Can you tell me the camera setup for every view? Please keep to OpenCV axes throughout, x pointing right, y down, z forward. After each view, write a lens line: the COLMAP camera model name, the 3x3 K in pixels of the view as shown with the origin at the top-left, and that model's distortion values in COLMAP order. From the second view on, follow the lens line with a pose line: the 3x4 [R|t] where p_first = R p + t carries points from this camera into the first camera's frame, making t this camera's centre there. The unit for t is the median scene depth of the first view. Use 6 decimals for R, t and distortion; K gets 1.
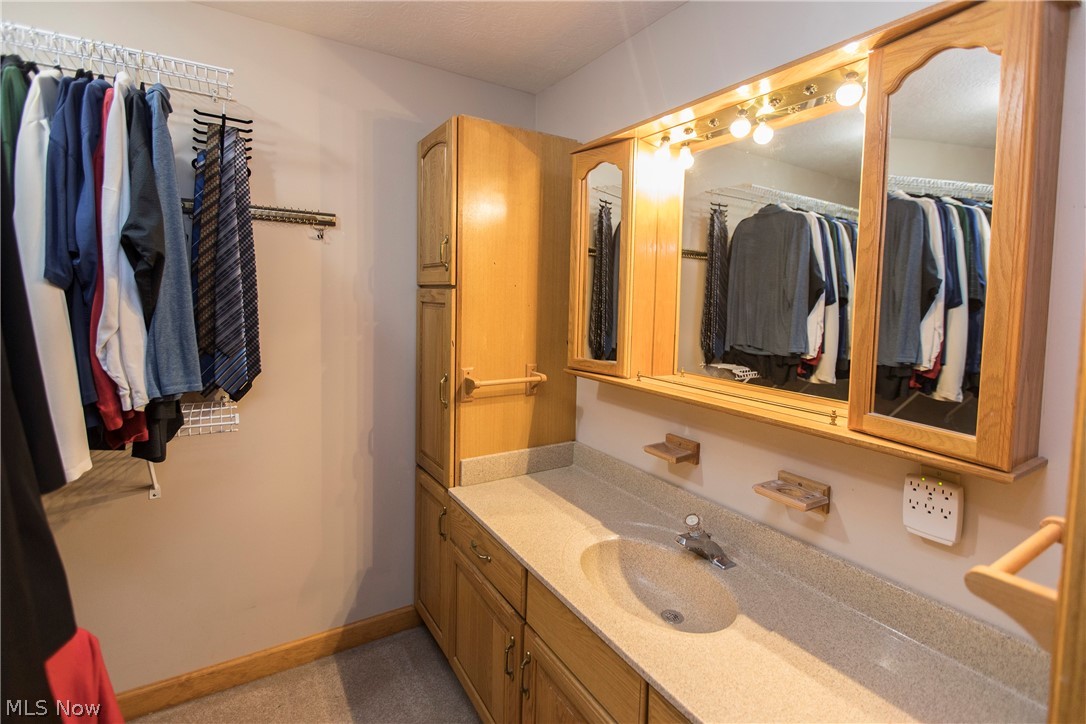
lens RADIAL K [[503.2, 0, 544.6], [0, 503.2, 328.3], [0, 0, 1]] dist [0.001284, 0.000153]
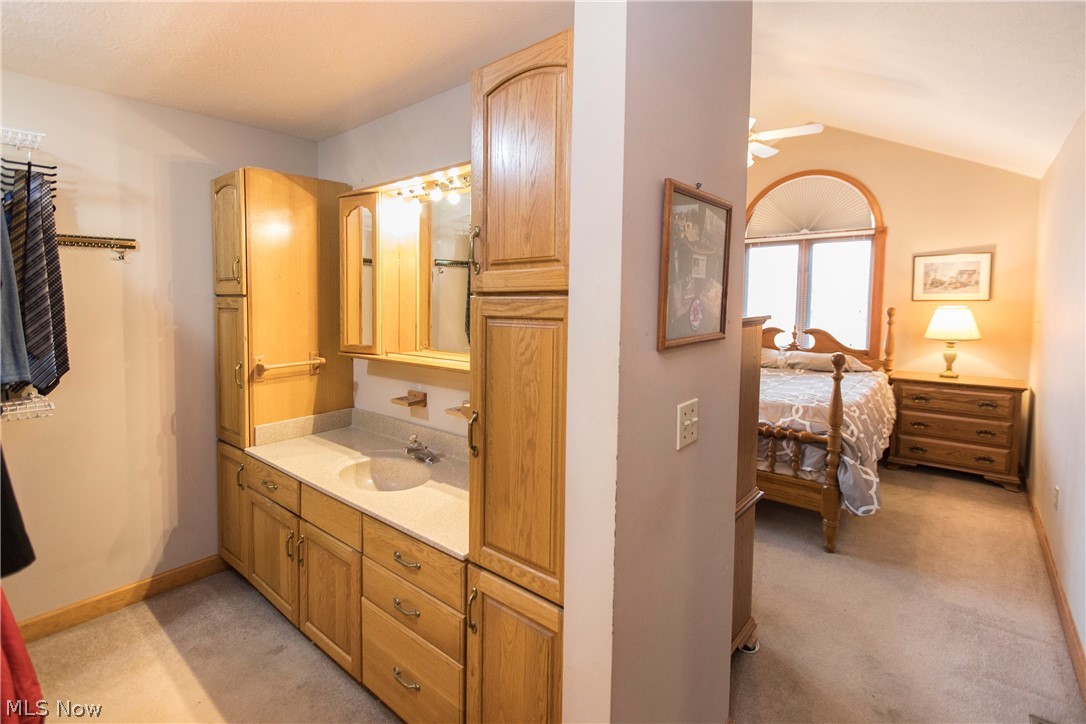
lens RADIAL K [[509.0, 0, 542.4], [0, 509.0, 305.5], [0, 0, 1]] dist [-0.001711, -0.001531]
pose [[0.949825, -0.036243, 0.310674, 0.152580], [0.048975, 0.998246, -0.033277, 0.027631], [-0.308923, 0.046822, 0.949934, -0.533972]]
